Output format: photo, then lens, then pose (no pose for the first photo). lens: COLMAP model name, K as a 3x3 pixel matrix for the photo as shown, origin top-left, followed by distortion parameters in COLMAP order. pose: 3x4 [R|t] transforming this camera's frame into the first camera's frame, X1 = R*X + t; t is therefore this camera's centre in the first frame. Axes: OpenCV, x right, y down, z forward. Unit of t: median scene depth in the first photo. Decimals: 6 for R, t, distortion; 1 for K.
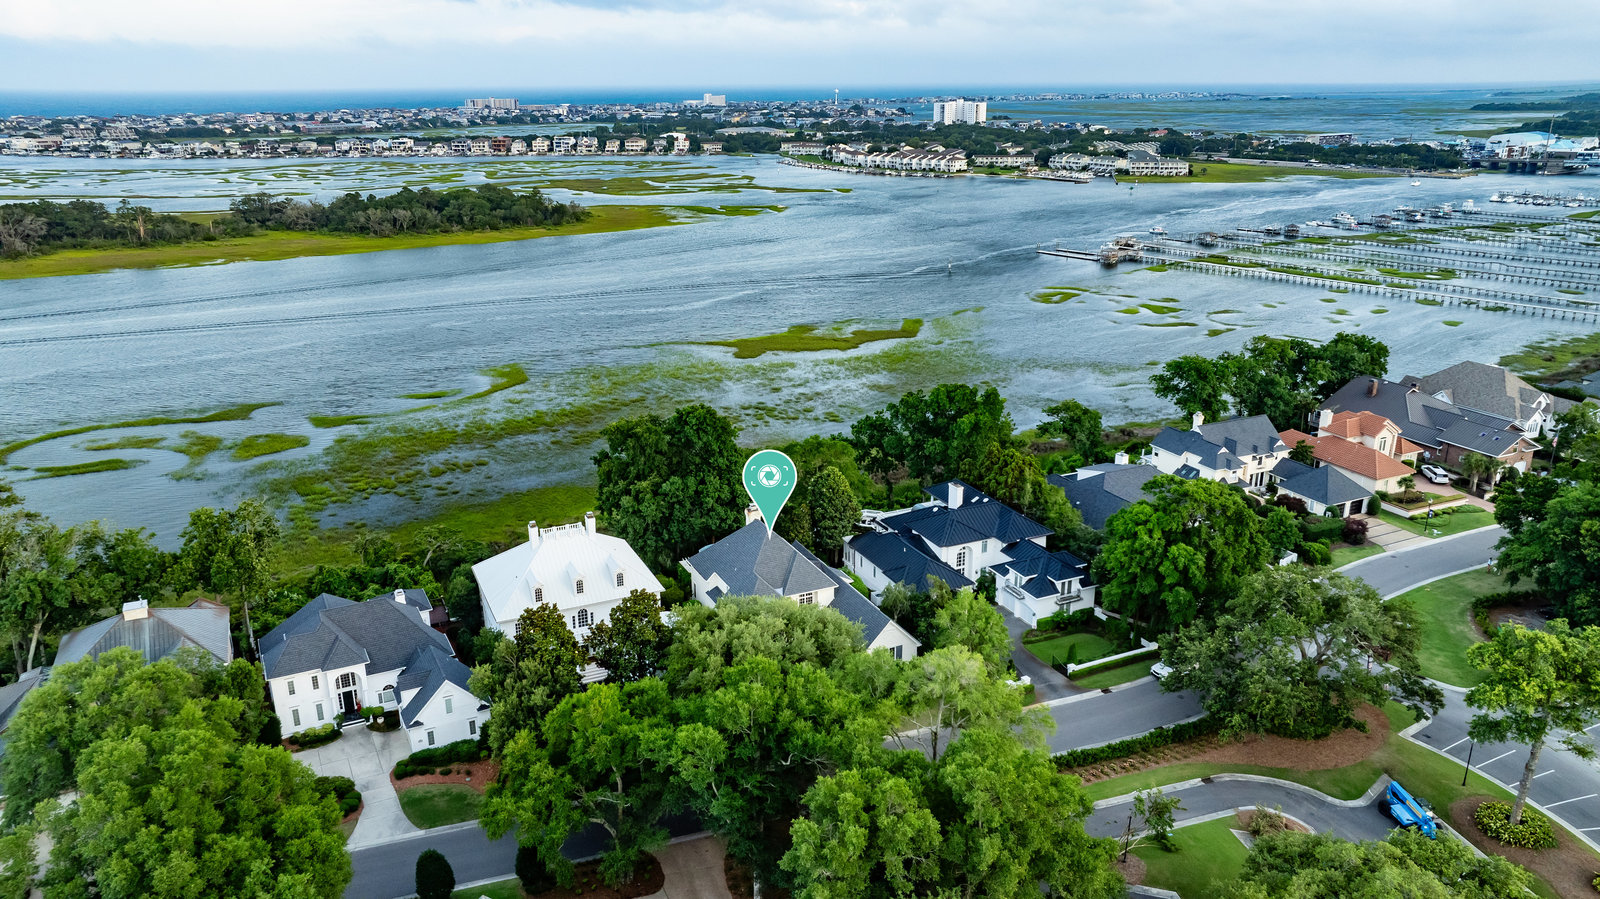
lens RADIAL K [[1128.4, 0, 802.2], [0, 1128.4, 441.4], [0, 0, 1]] dist [-0.032989, 0.029036]
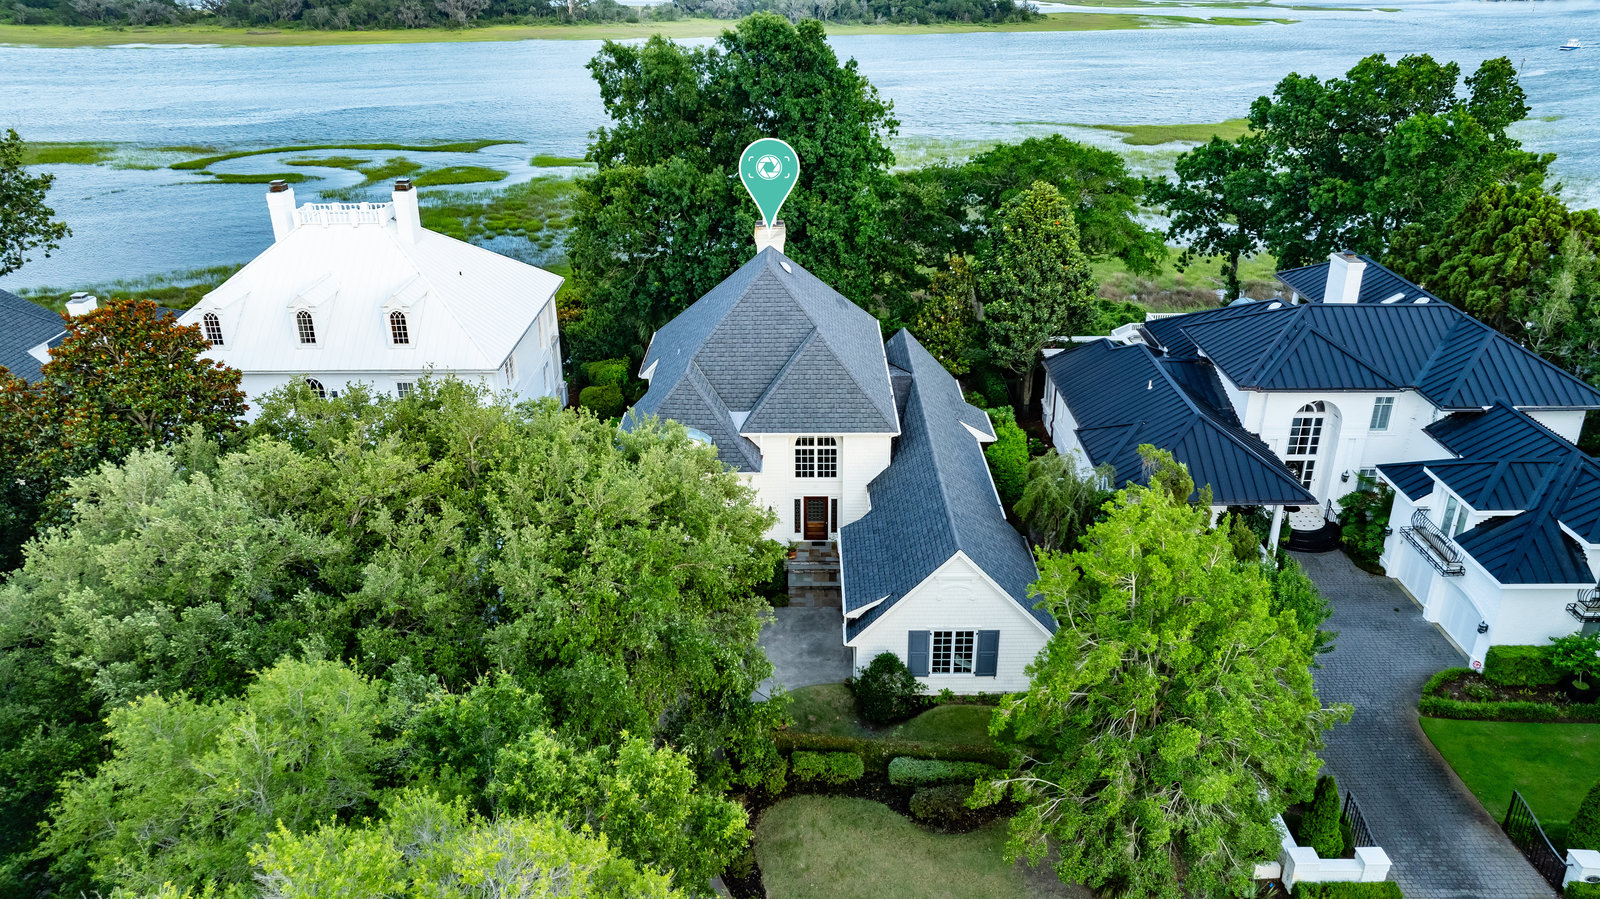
lens RADIAL K [[1128.4, 0, 798.4], [0, 1128.4, 453.3], [0, 0, 1]] dist [-0.032989, 0.029036]
pose [[0.903075, 0.176495, -0.391541, 0.038616], [-0.127763, 0.980786, 0.147428, 0.021881], [0.410039, -0.083114, 0.908273, 0.168238]]
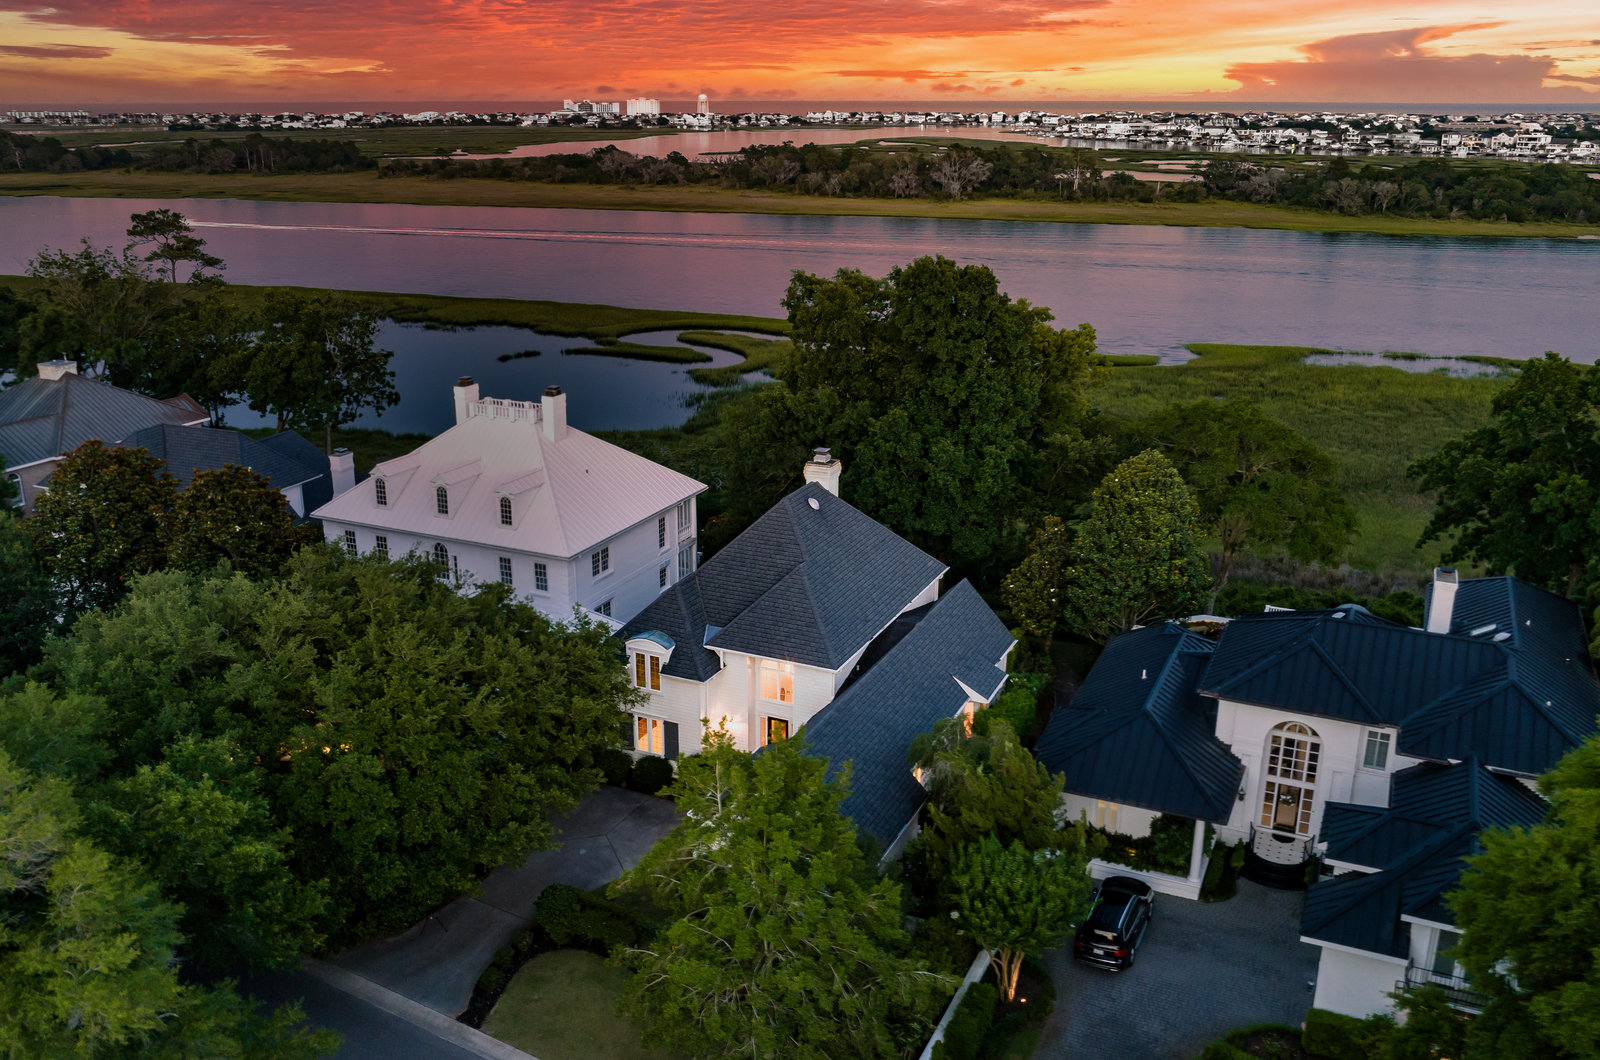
lens RADIAL K [[1352.5, 0, 777.8], [0, 1352.5, 532.4], [0, 0, 1]] dist [-0.032308, 0.018153]
pose [[0.632781, 0.242007, -0.735541, 0.092050], [-0.238961, 0.964573, 0.111786, 0.008747], [0.736536, 0.105029, 0.668194, 0.172563]]
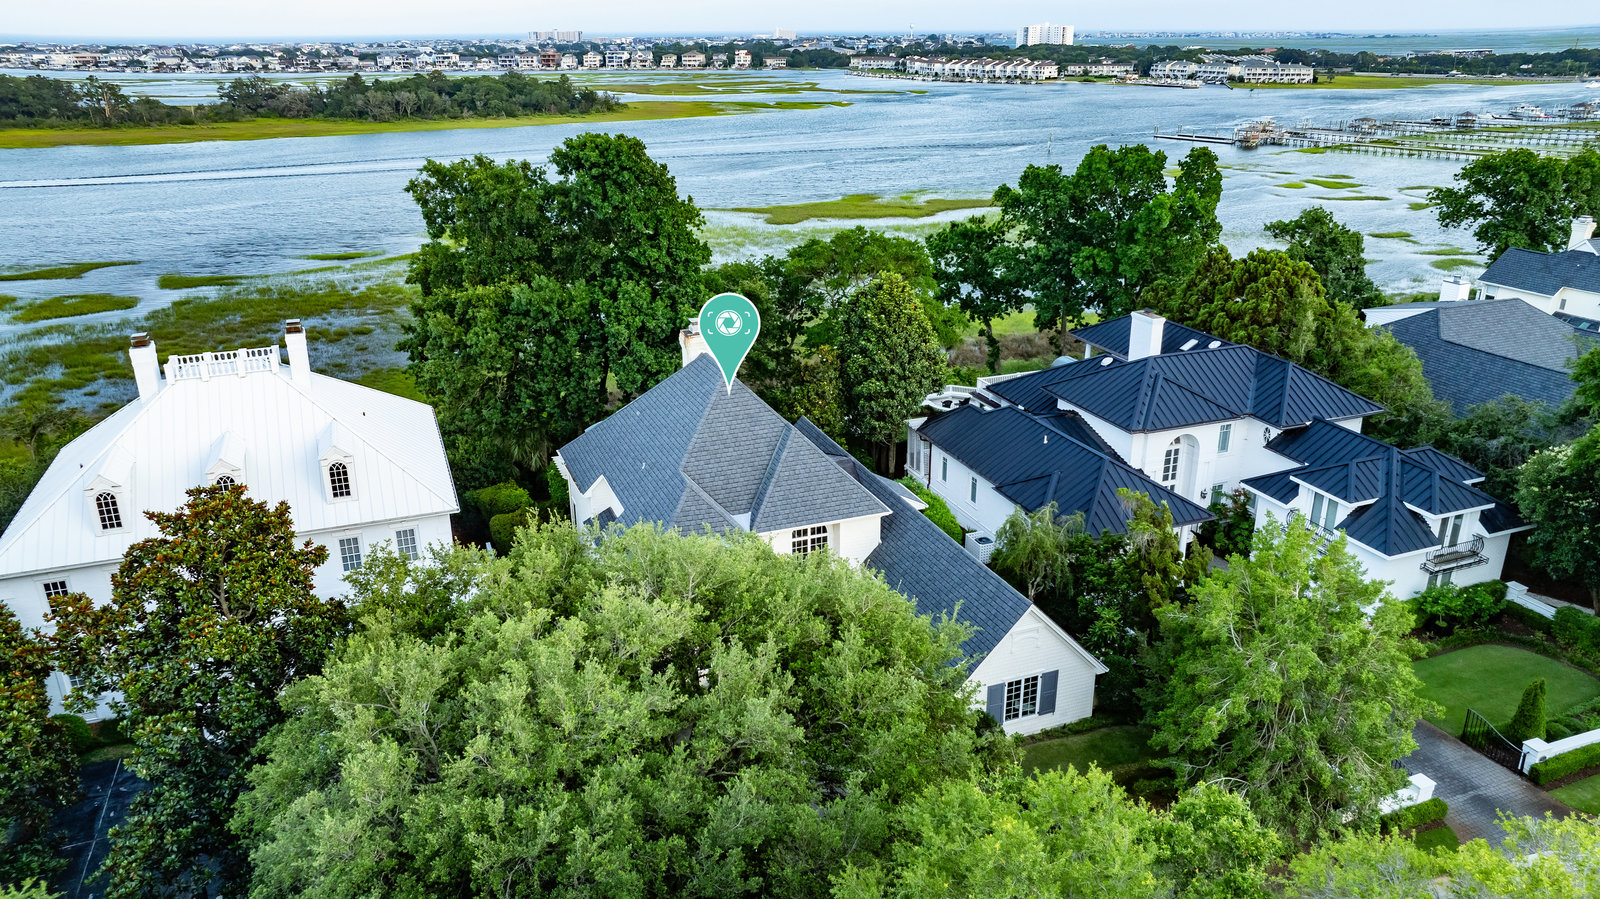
lens RADIAL K [[1128.4, 0, 800.1], [0, 1128.4, 449.1], [0, 0, 1]] dist [-0.032989, 0.029036]
pose [[0.997941, 0.021480, -0.060434, 0.006036], [-0.018509, 0.998613, 0.049291, 0.022488], [0.061409, -0.048071, 0.996954, 0.155158]]
